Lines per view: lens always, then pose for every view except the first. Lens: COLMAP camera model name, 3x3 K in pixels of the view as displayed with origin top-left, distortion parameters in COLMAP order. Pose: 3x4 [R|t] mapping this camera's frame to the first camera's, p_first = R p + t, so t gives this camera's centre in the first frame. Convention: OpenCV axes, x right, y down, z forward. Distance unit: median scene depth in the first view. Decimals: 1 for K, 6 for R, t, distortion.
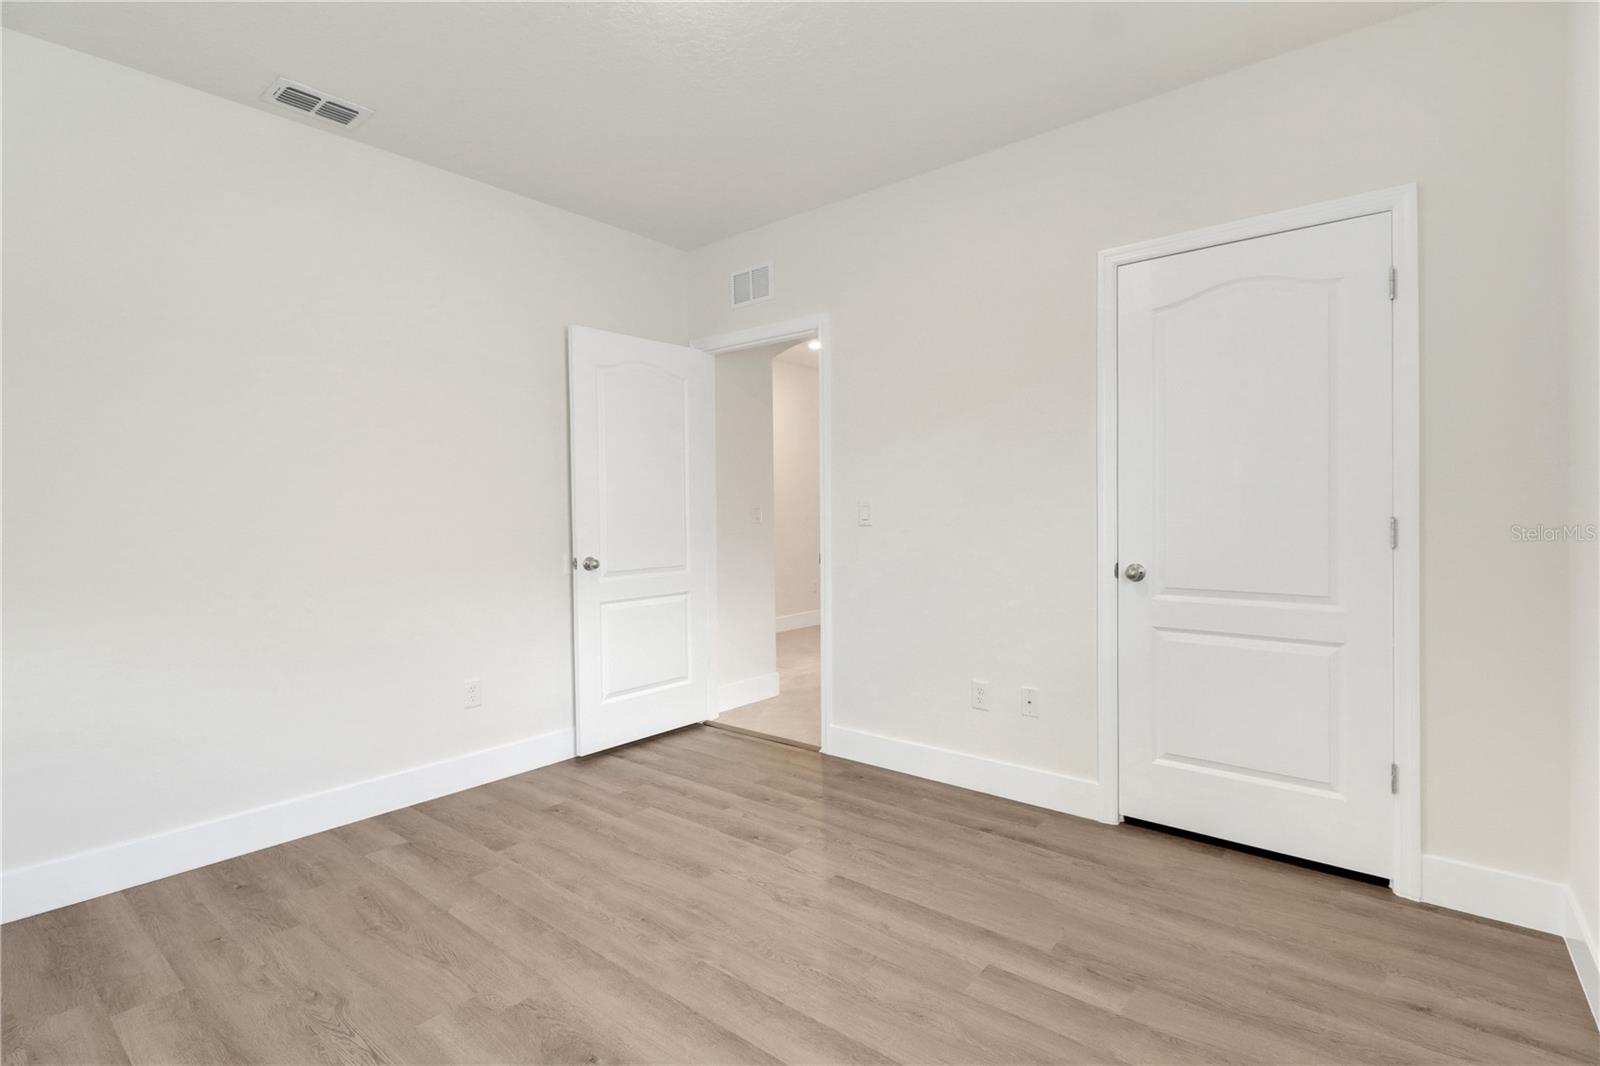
lens RADIAL K [[752.1, 0, 802.1], [0, 752.1, 527.8], [0, 0, 1]] dist [0.001327, -0.014403]
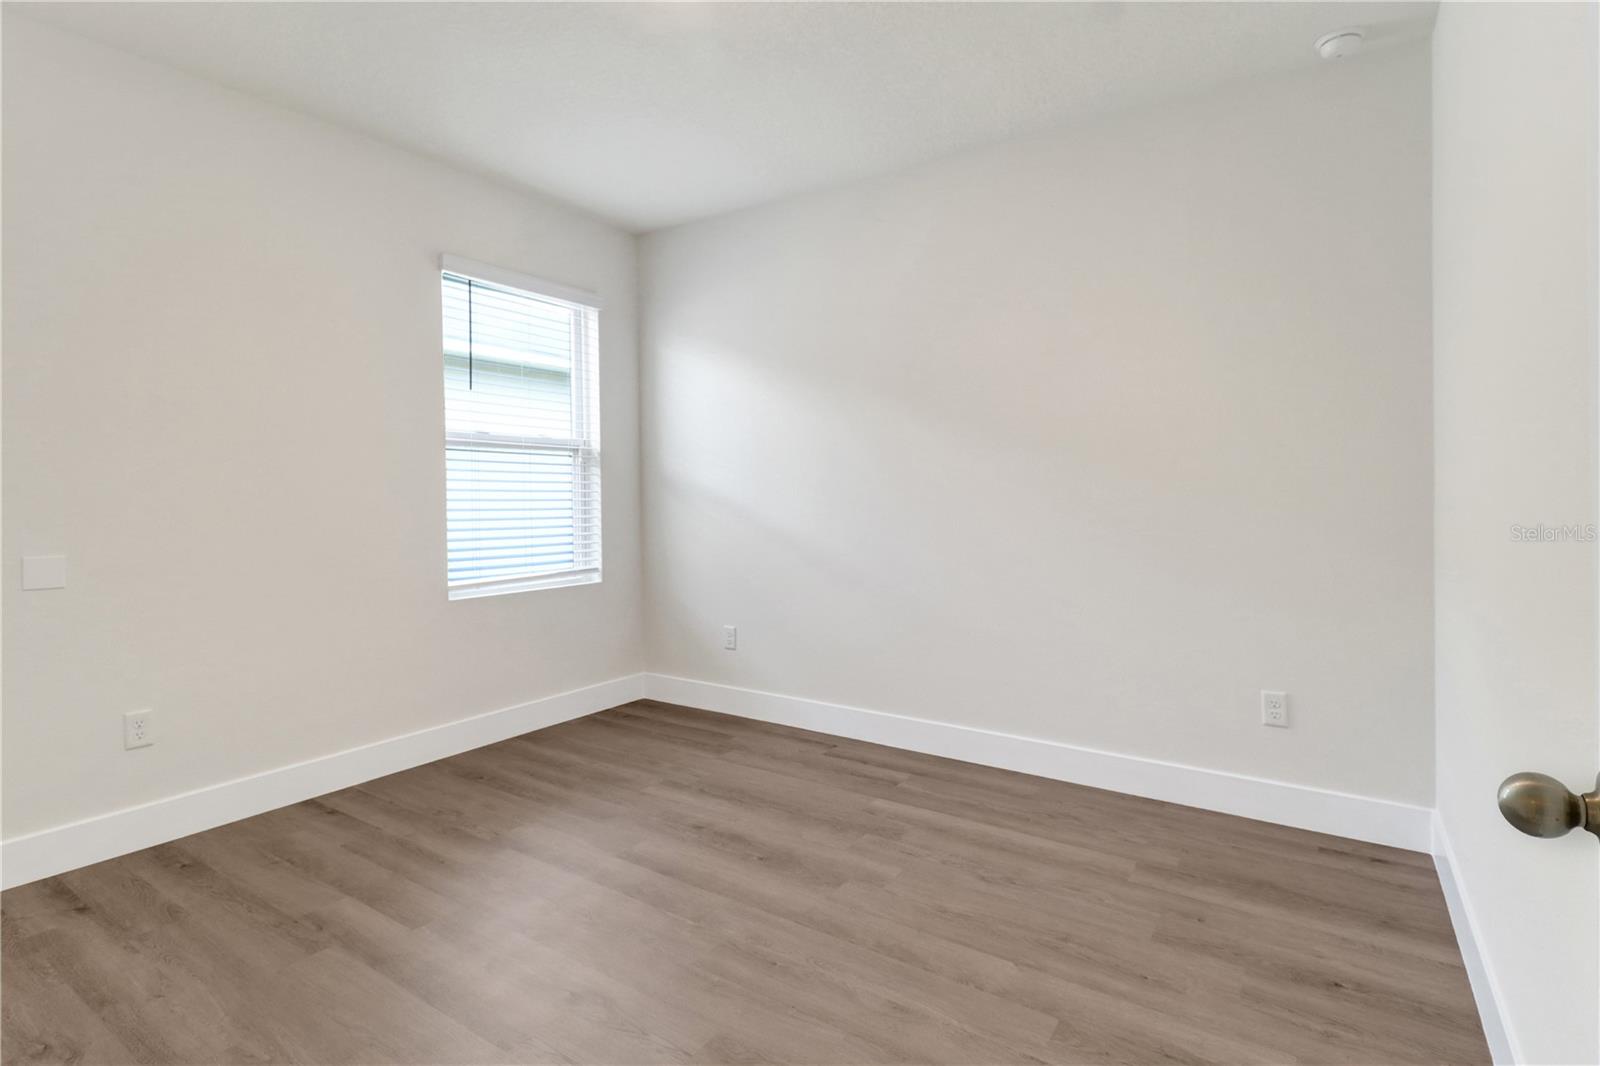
lens RADIAL K [[752.1, 0, 802.1], [0, 752.1, 527.8], [0, 0, 1]] dist [0.001327, -0.014403]
pose [[-0.994728, 0.009000, -0.102149, -0.166501], [0.002342, 0.997875, 0.065110, -0.029630], [0.102518, 0.064527, -0.992636, 1.889594]]
